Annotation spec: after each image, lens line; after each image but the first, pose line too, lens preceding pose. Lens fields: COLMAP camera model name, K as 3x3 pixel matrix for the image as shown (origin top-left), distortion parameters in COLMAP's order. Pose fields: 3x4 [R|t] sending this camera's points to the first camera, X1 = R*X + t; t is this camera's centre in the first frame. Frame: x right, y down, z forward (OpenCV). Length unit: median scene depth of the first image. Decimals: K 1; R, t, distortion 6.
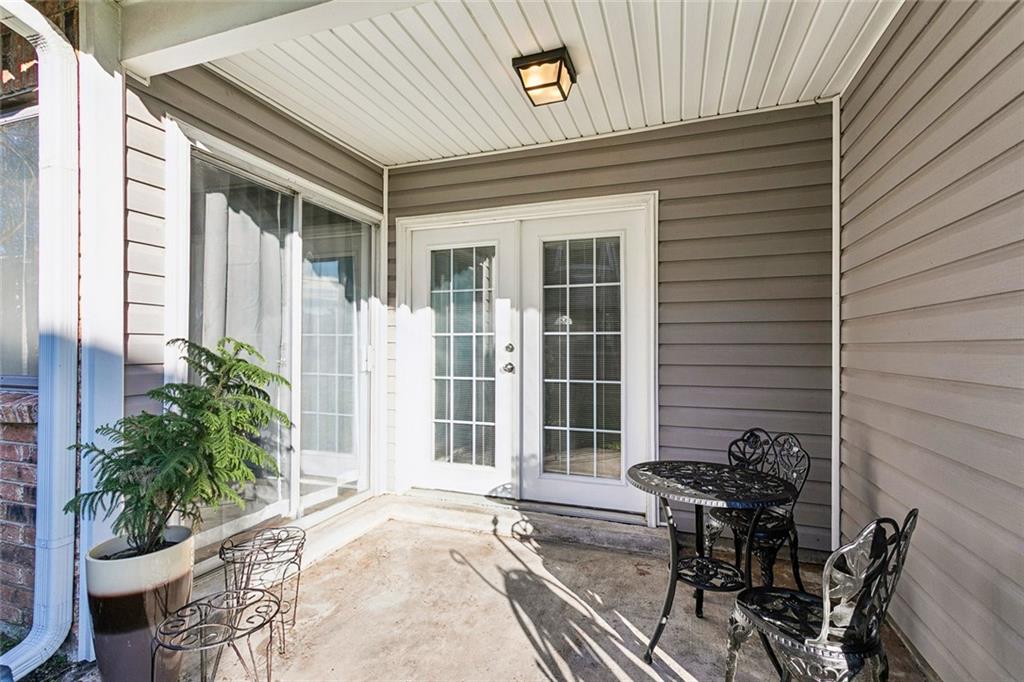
lens RADIAL K [[488.6, 0, 509.3], [0, 488.6, 342.3], [0, 0, 1]] dist [0.001897, 0.000510]
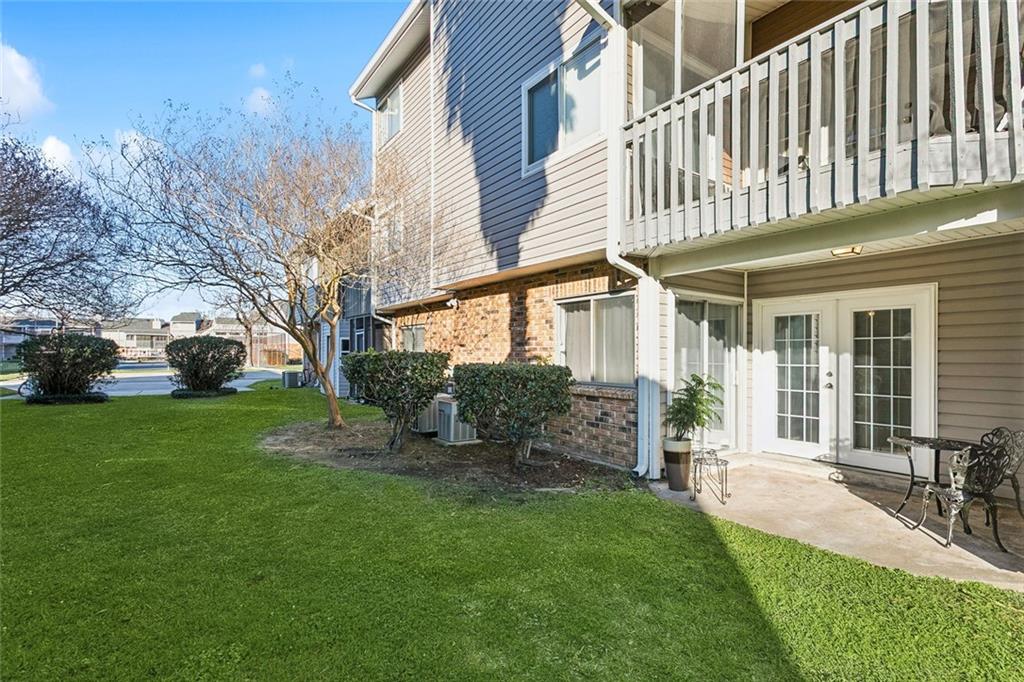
lens RADIAL K [[488.6, 0, 484.4], [0, 488.6, 357.1], [0, 0, 1]] dist [0.001897, 0.000510]
pose [[0.792374, 0.000851, -0.610035, 0.090111], [0.003123, 0.999980, 0.005450, -0.064060], [0.610027, -0.006223, 0.792356, -1.114197]]
